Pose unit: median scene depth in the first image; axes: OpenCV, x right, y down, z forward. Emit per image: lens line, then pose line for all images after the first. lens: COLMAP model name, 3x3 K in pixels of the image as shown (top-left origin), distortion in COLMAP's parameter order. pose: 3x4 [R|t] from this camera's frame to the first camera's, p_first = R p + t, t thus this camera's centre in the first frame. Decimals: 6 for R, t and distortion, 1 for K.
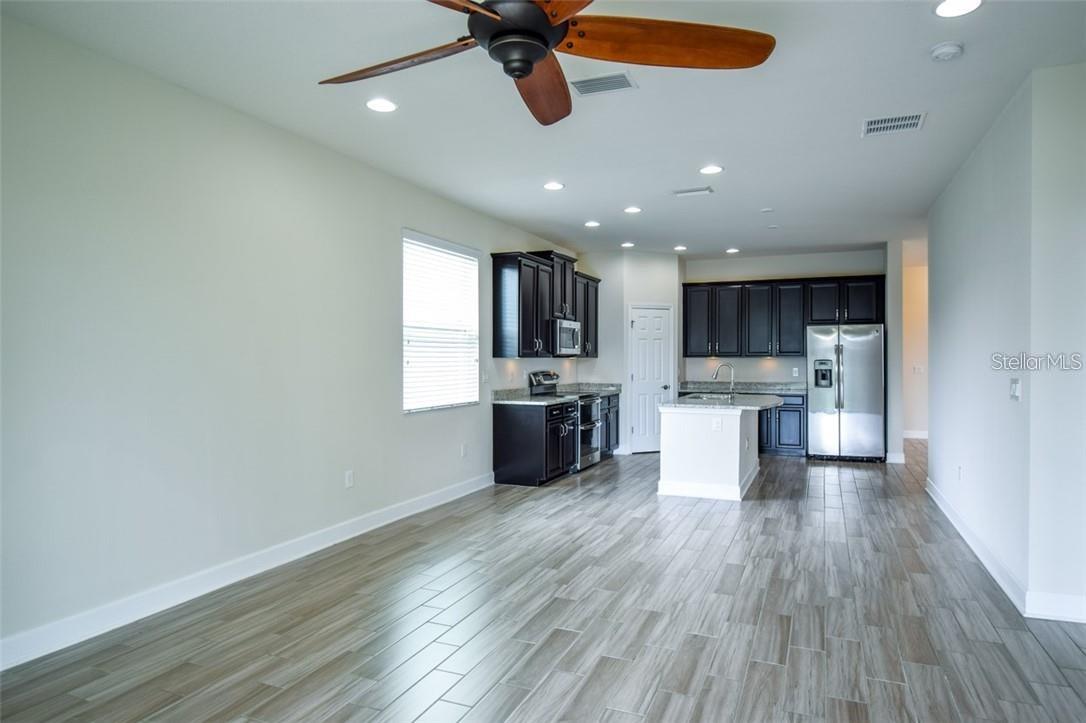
lens RADIAL K [[668.4, 0, 543.0], [0, 668.4, 361.5], [0, 0, 1]] dist [0.035892, 0.000378]
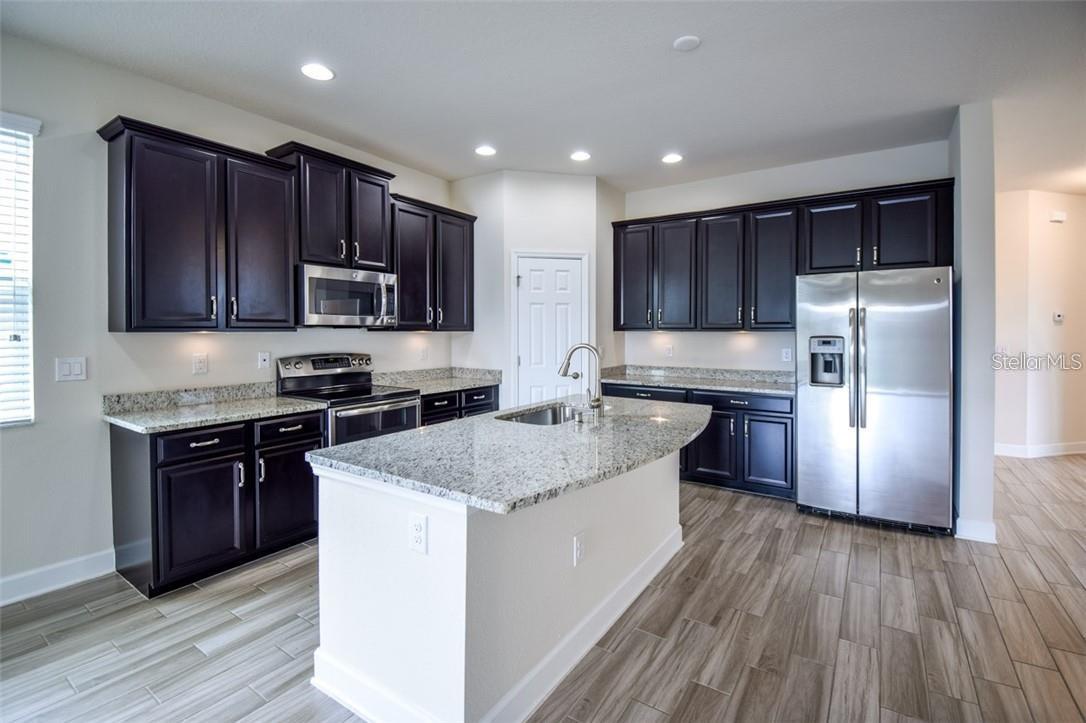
lens RADIAL K [[485.7, 0, 540.6], [0, 485.7, 336.6], [0, 0, 1]] dist [-0.001164, -0.000618]
pose [[0.979130, 0.003348, -0.203208, 0.260025], [-0.001773, 0.999967, 0.007931, -0.004640], [0.203228, -0.007405, 0.979104, 0.546504]]
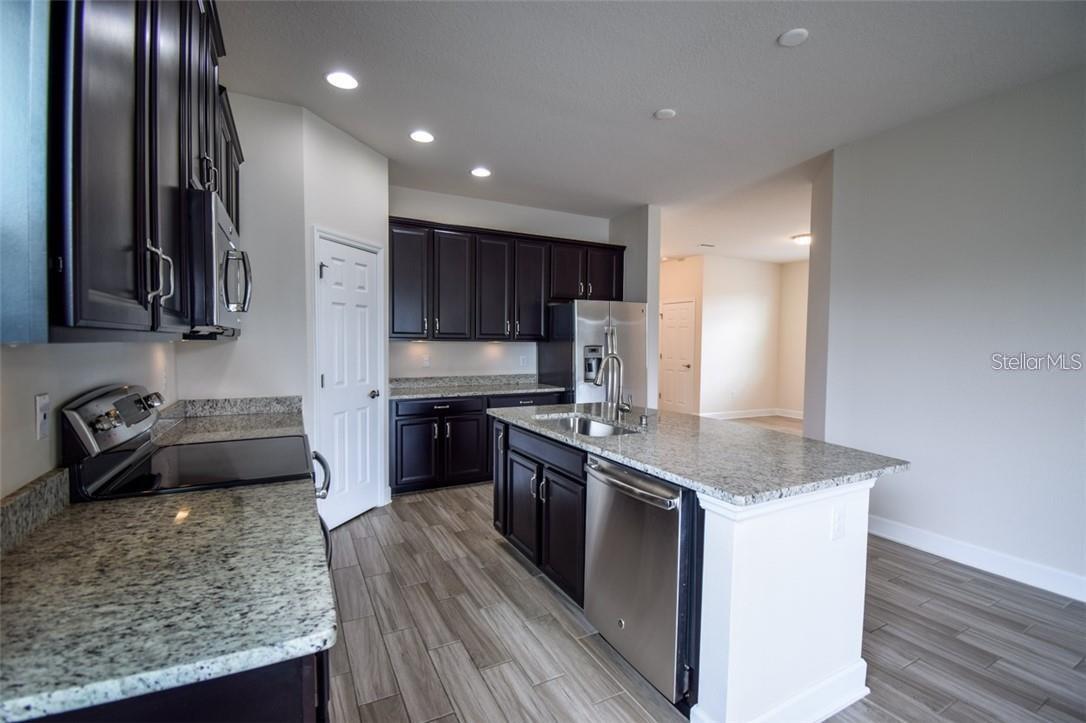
lens RADIAL K [[486.1, 0, 543.0], [0, 486.1, 361.5], [0, 0, 1]] dist [0.000225, -0.000079]
pose [[0.639676, -0.026966, 0.768171, -0.036914], [-0.005865, 0.999184, 0.039960, -0.006058], [-0.768622, -0.030066, 0.638996, 0.669805]]
